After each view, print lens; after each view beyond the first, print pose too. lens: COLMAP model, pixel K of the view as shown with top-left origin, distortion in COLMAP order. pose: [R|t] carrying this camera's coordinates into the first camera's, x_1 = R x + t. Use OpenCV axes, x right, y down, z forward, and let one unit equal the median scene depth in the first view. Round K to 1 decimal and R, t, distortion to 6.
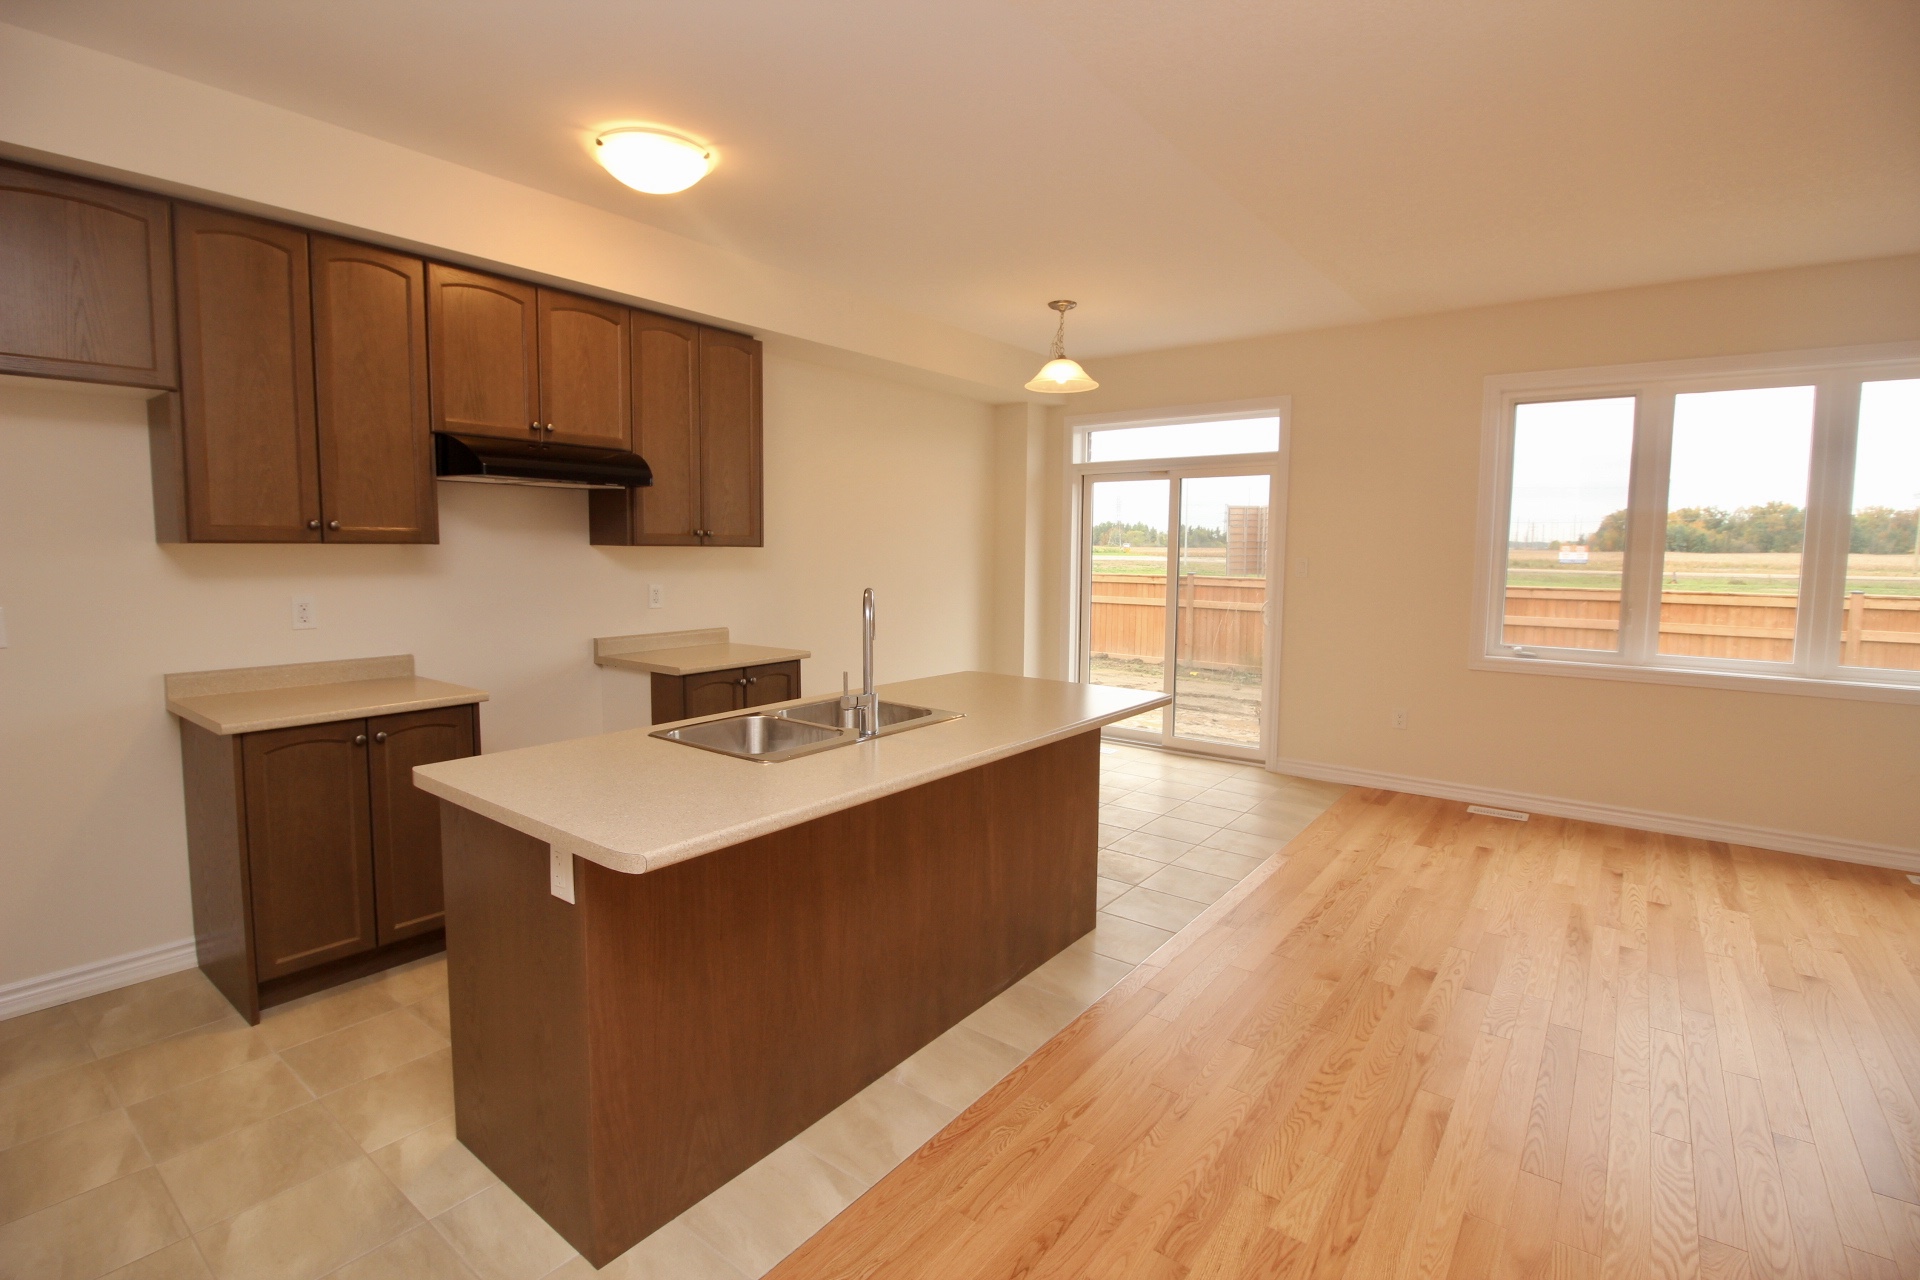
lens RADIAL K [[901.1, 0, 948.7], [0, 901.1, 618.6], [0, 0, 1]] dist [0.022374, -0.024620]
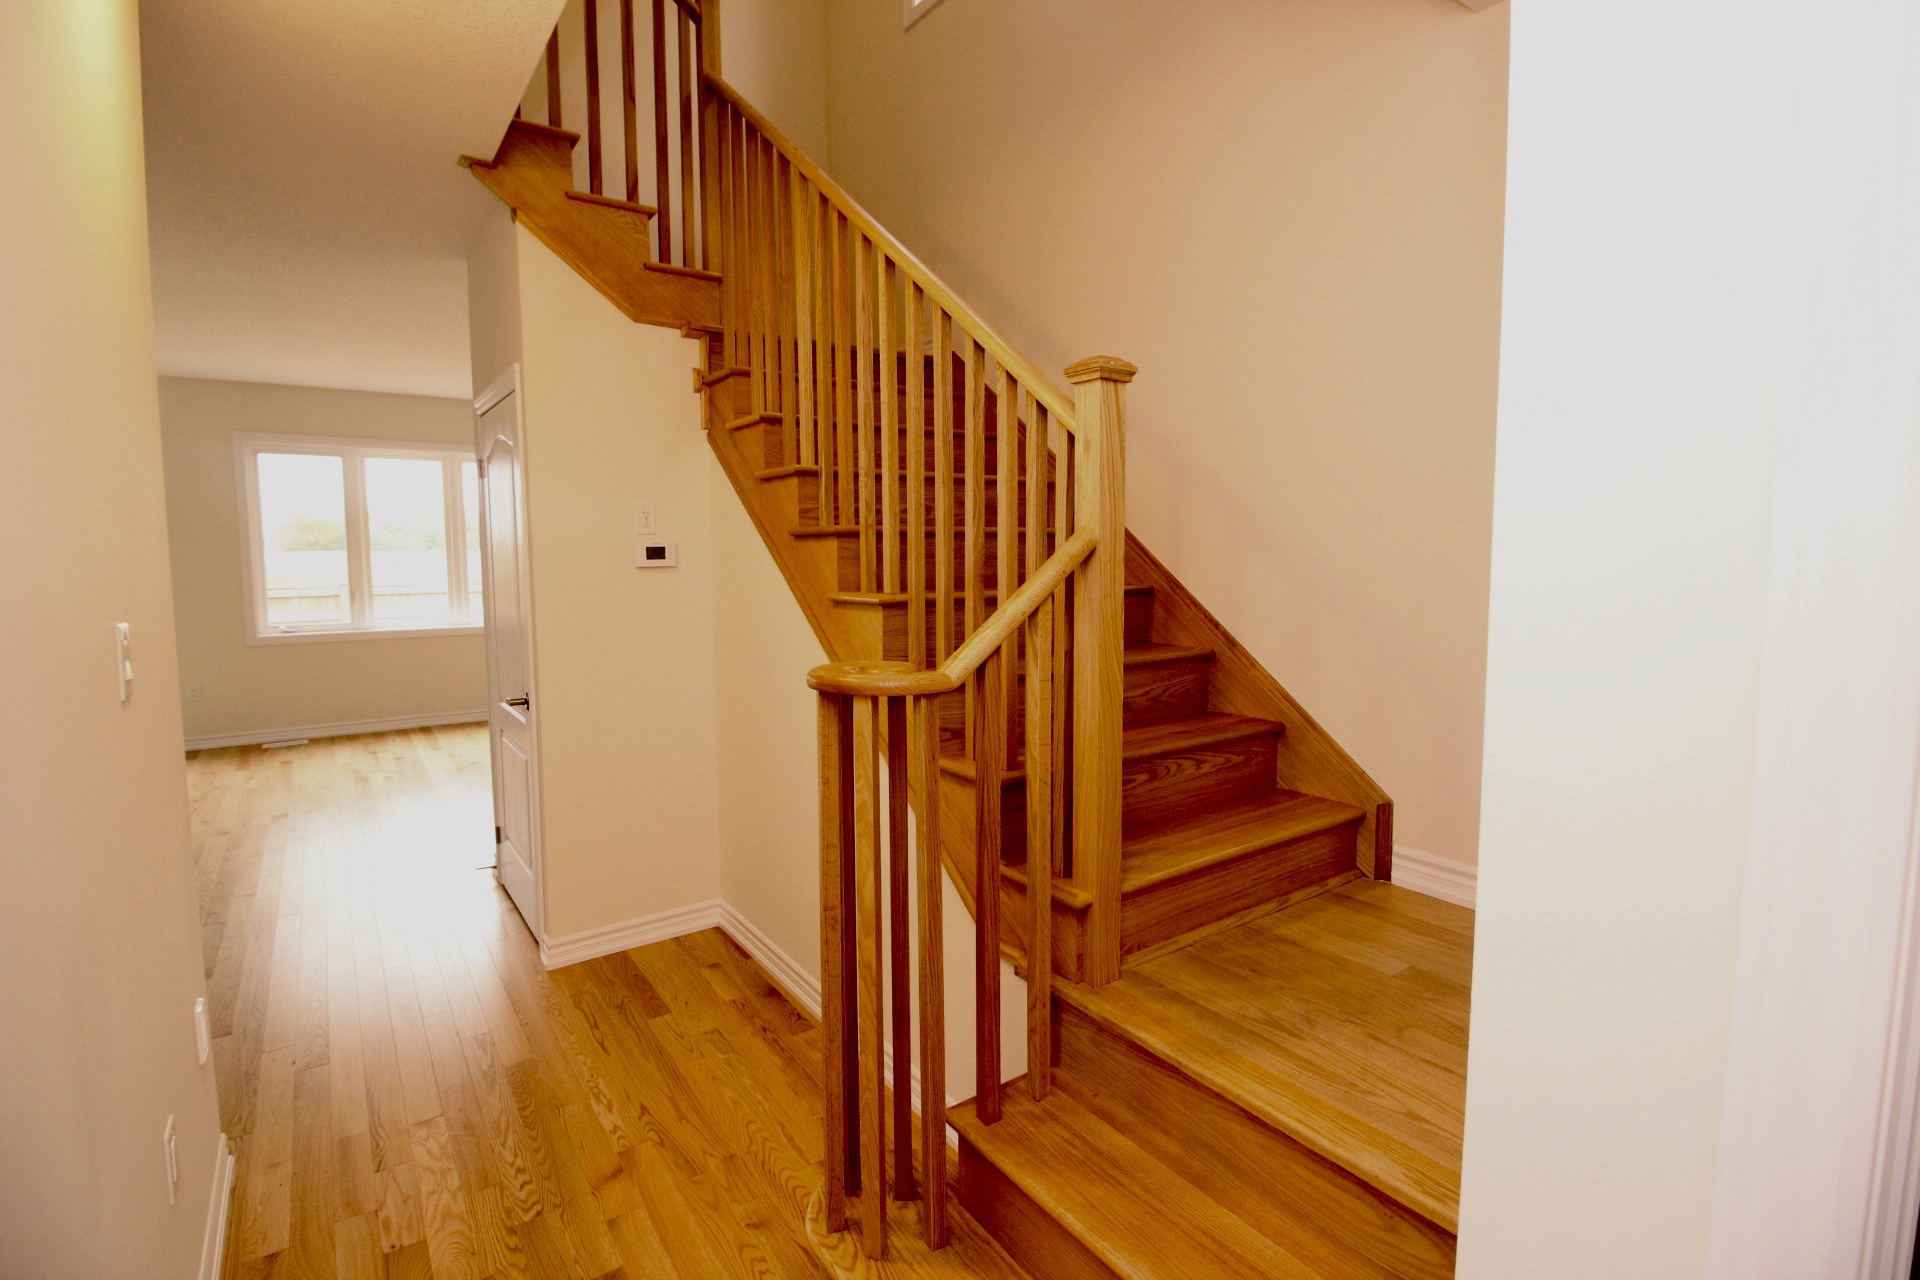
lens RADIAL K [[901.1, 0, 948.7], [0, 901.1, 618.6], [0, 0, 1]] dist [0.022374, -0.024620]
pose [[0.299680, -0.084929, 0.950252, -0.907691], [0.089508, 0.994139, 0.060624, 0.065829], [-0.949832, 0.066887, 0.305526, -0.946407]]
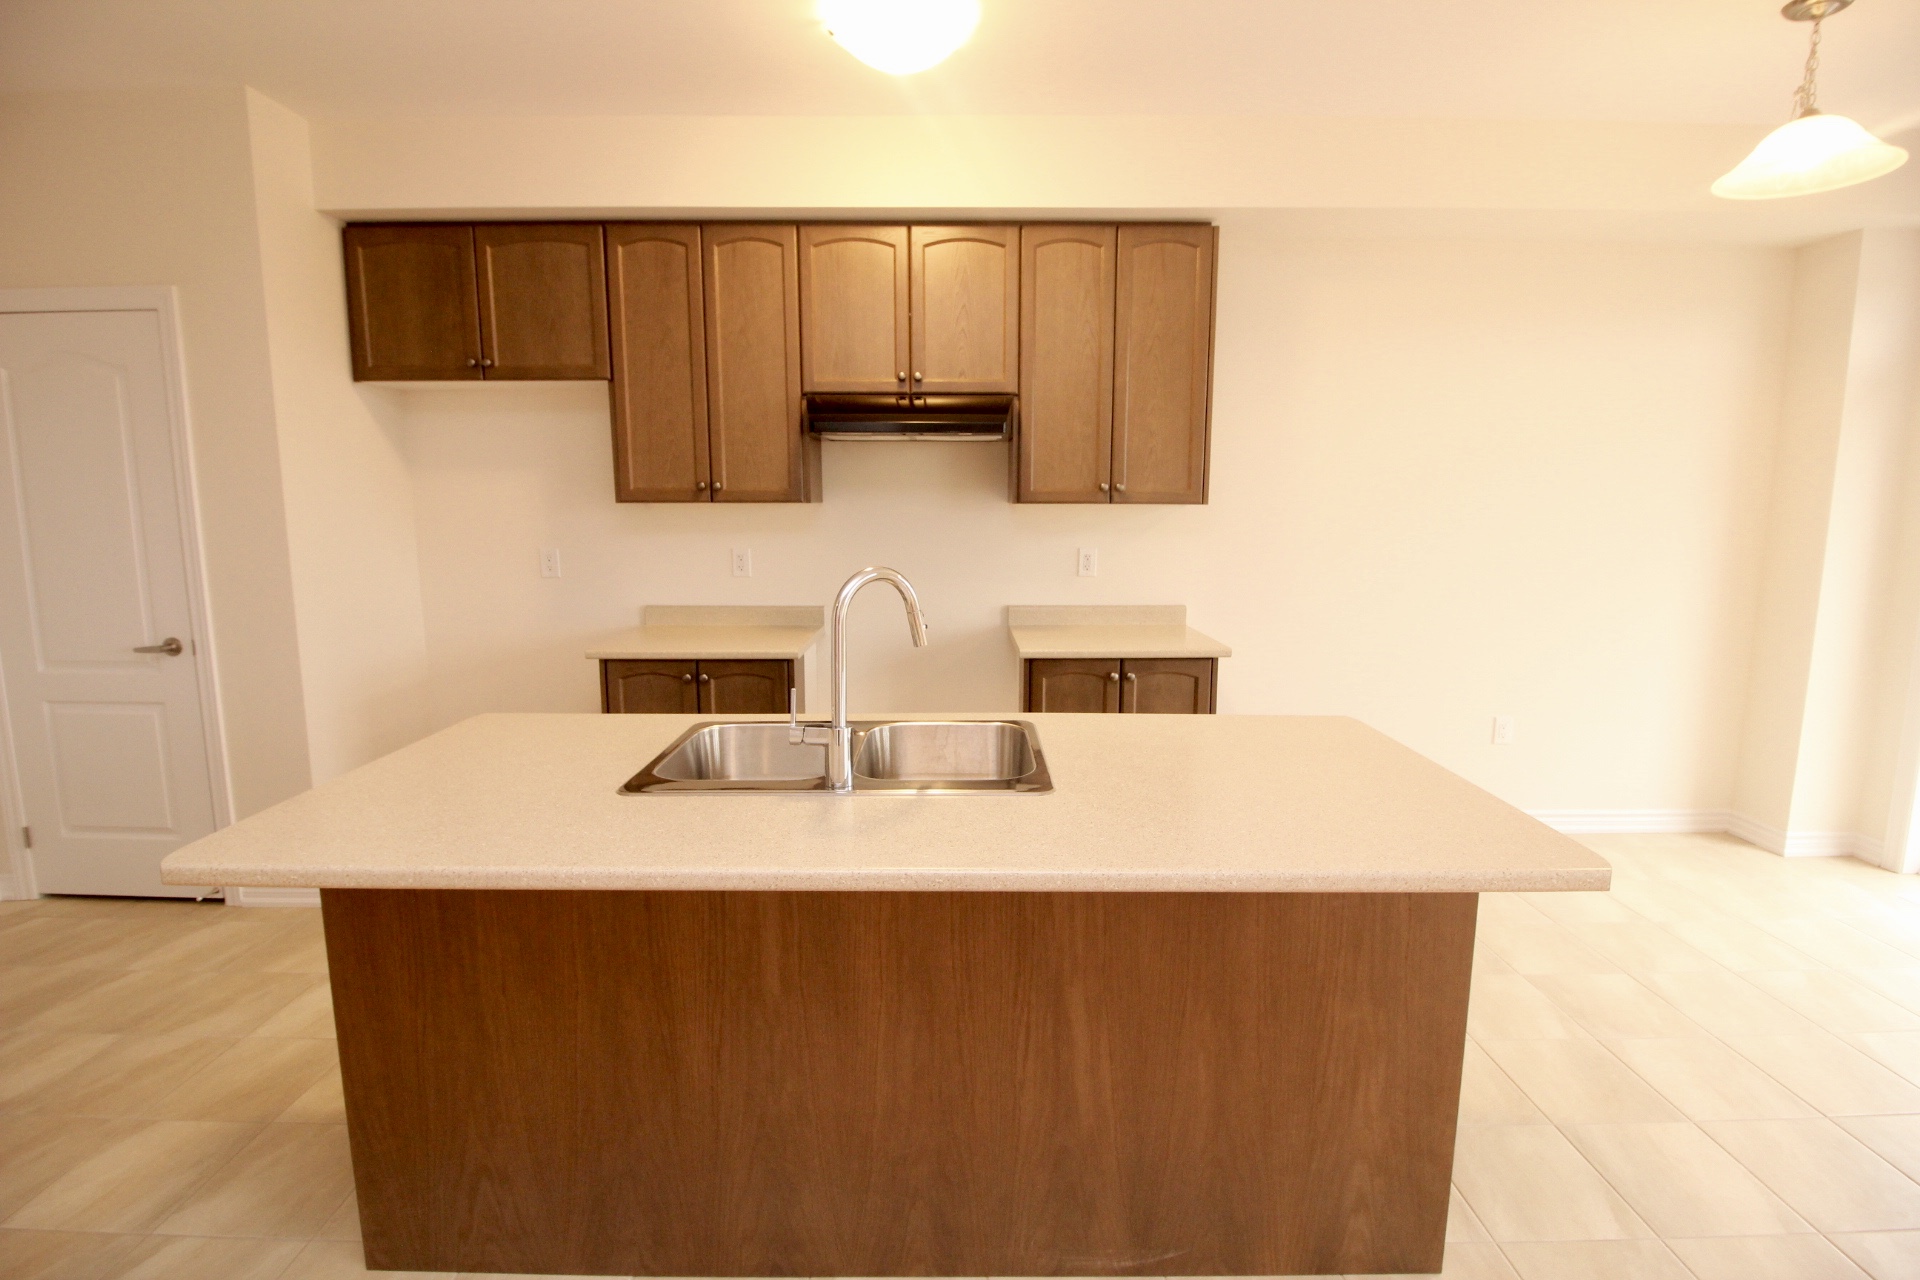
lens RADIAL K [[901.1, 0, 948.7], [0, 901.1, 618.6], [0, 0, 1]] dist [0.022374, -0.024620]
pose [[0.608835, 0.096497, -0.787406, 0.285417], [-0.059968, 0.995333, 0.075610, -0.030074], [0.791027, 0.001185, 0.611780, 0.389246]]
